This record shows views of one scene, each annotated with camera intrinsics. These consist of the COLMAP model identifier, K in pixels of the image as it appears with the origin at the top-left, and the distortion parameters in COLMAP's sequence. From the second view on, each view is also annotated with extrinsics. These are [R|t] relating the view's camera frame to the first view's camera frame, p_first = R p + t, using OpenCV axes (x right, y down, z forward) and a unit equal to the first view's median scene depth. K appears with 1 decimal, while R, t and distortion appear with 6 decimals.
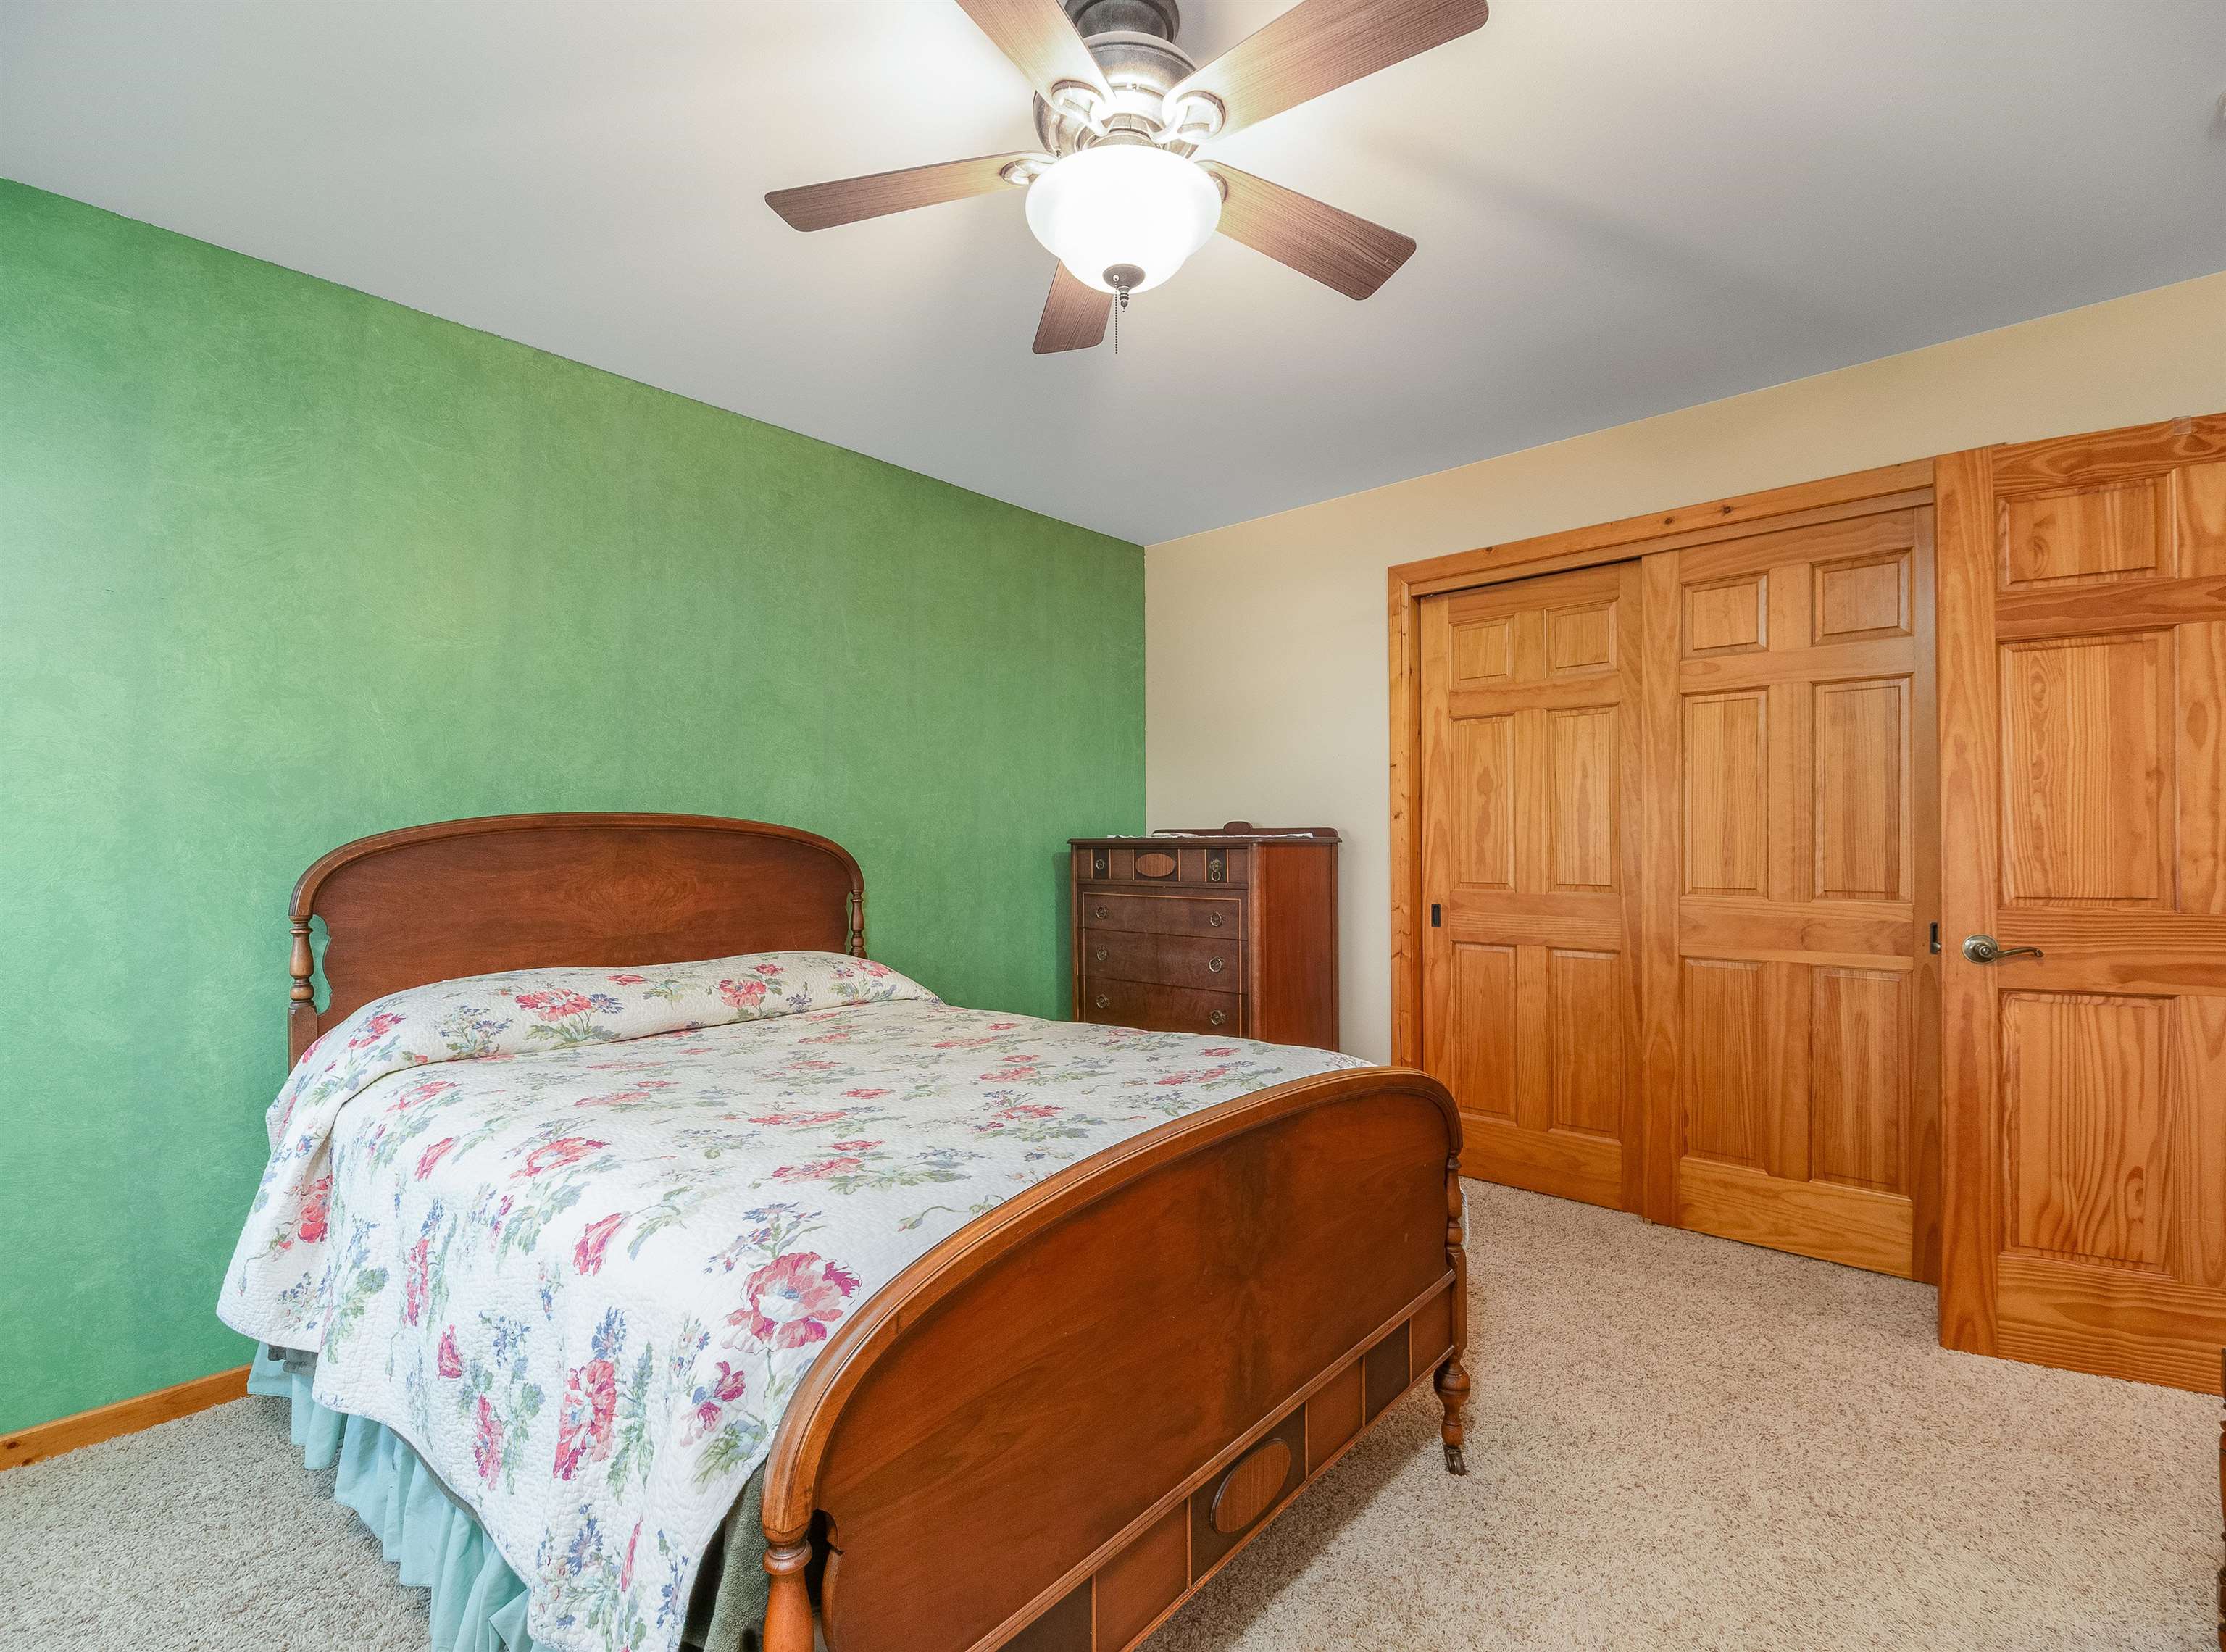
lens RADIAL K [[1027.5, 0, 1111.6], [0, 1027.5, 849.9], [0, 0, 1]] dist [-0.003056, -0.002162]
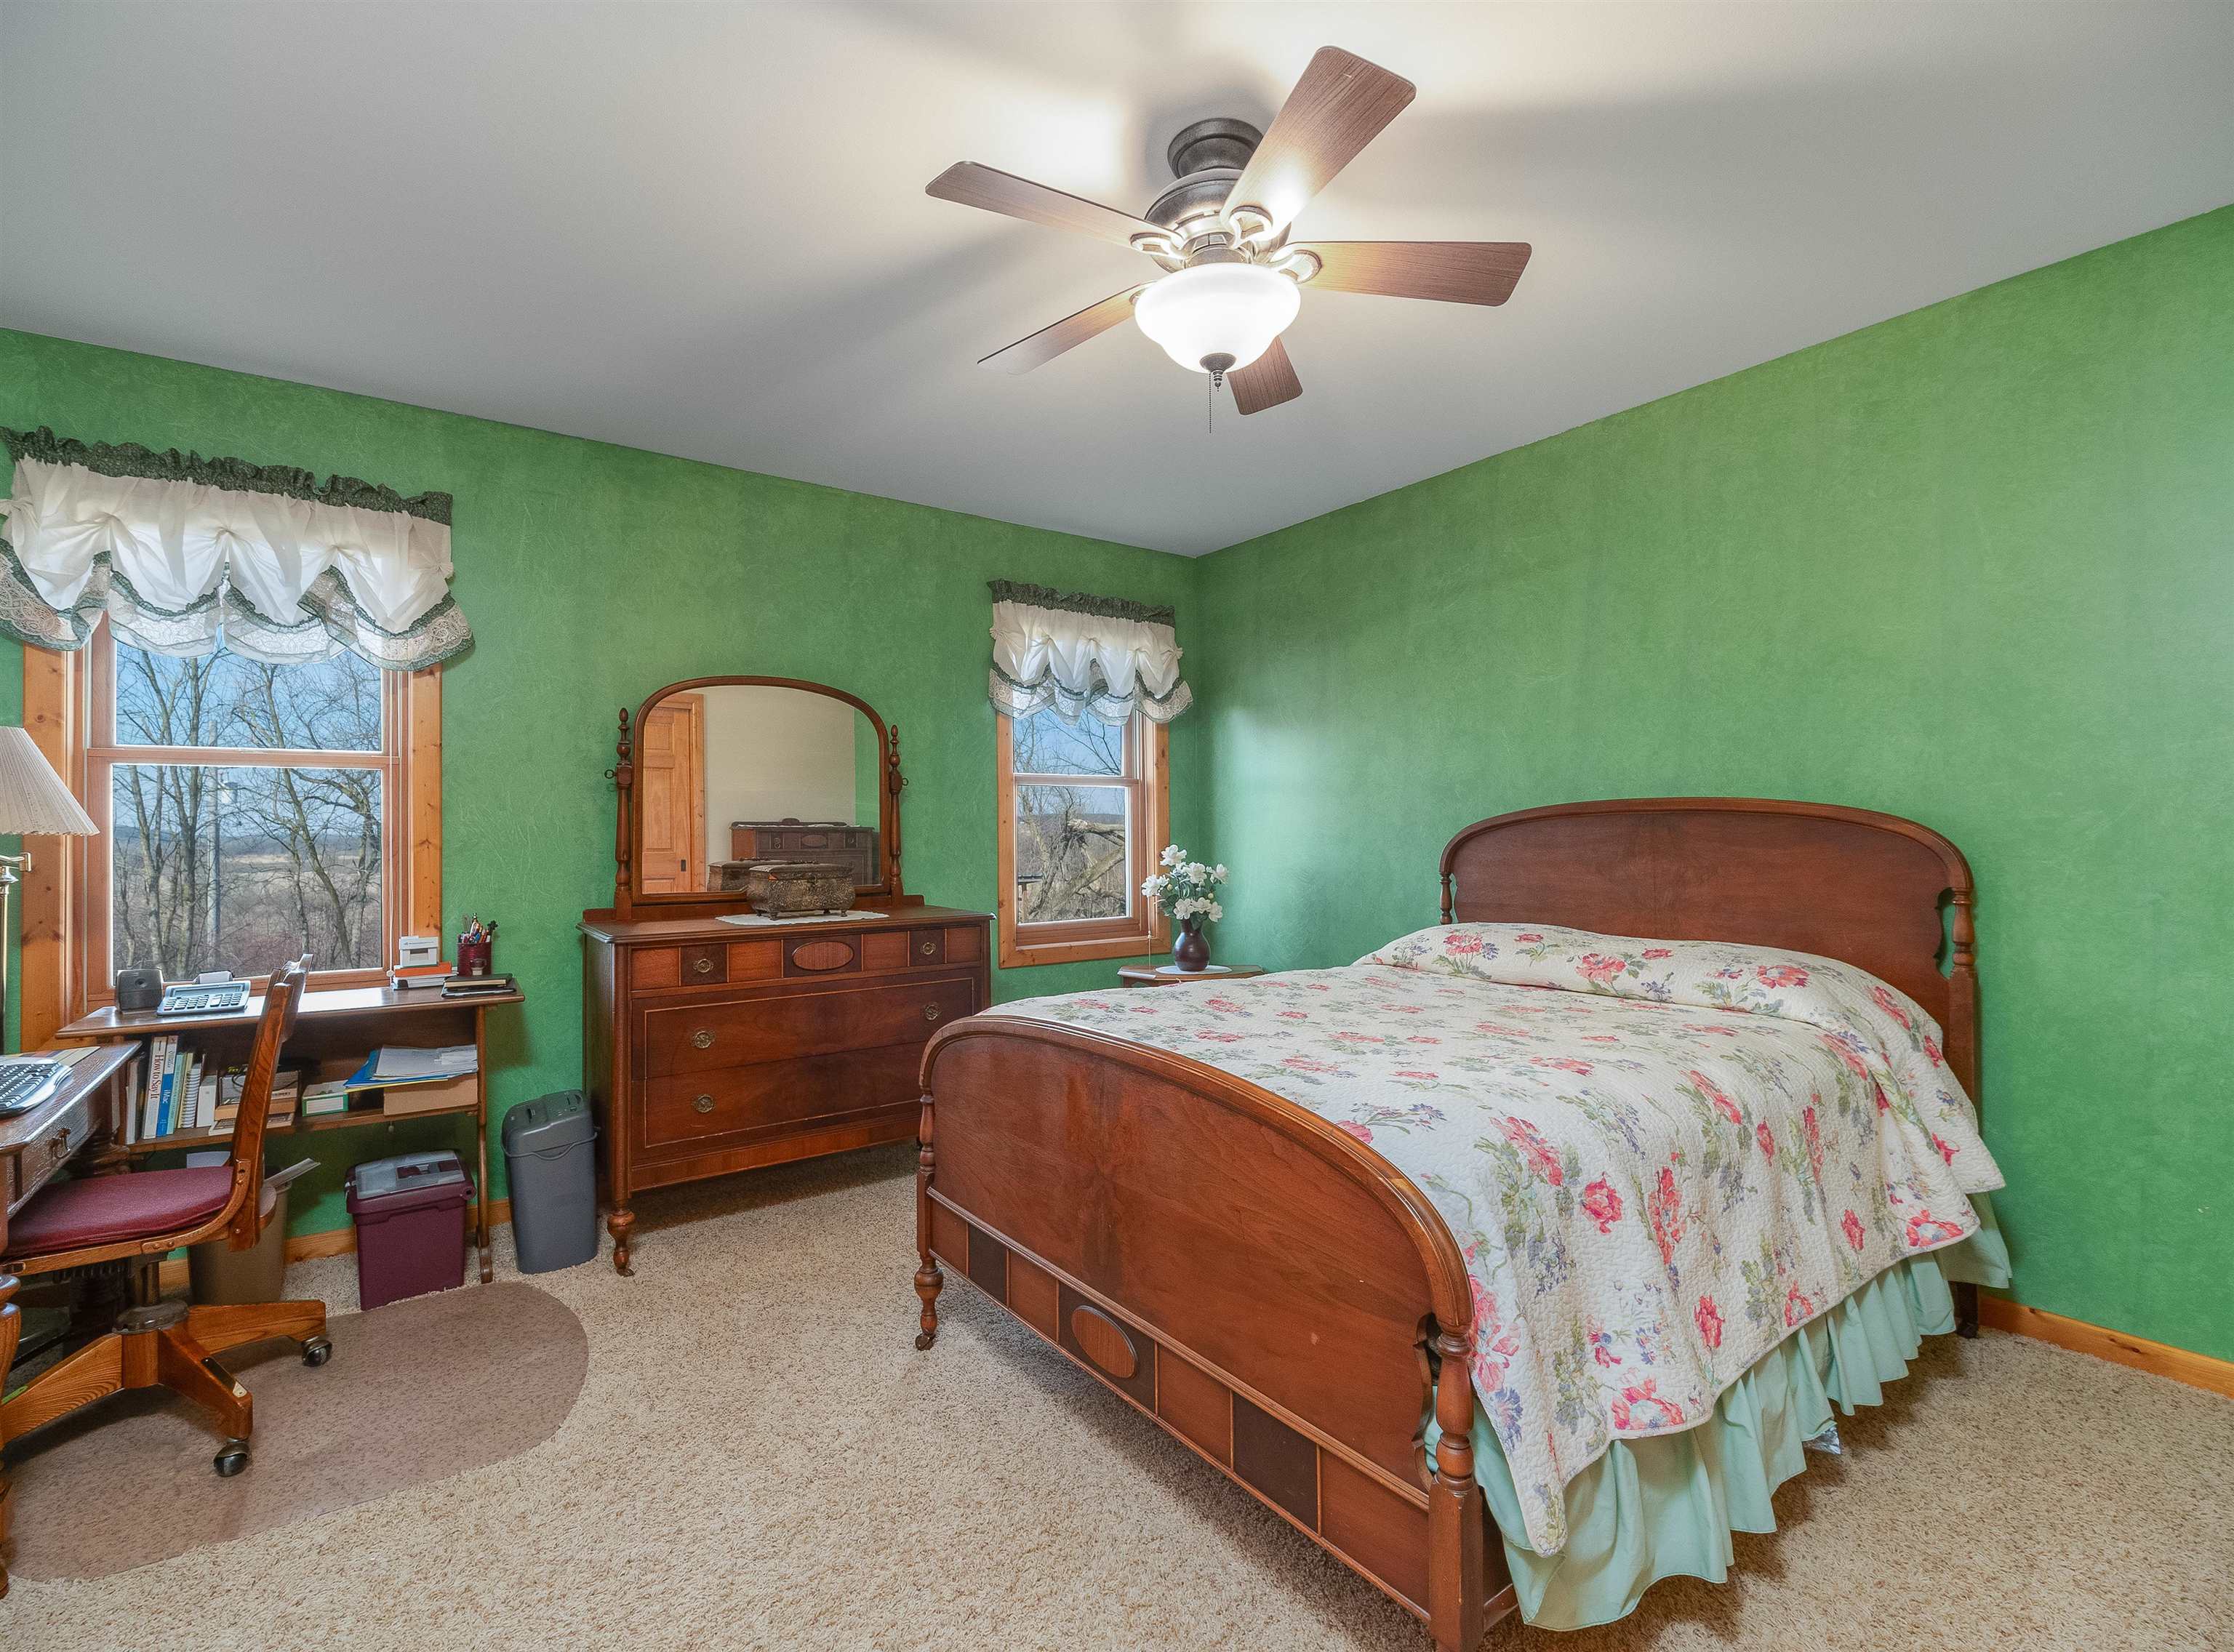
lens RADIAL K [[1031.2, 0, 1120.3], [0, 1031.2, 816.9], [0, 0, 1]] dist [-0.003056, -0.002162]
pose [[-0.218097, -0.005529, -0.975911, 0.793735], [0.002341, 0.999978, -0.006189, -0.011759], [0.975924, -0.003634, -0.218079, 0.748452]]
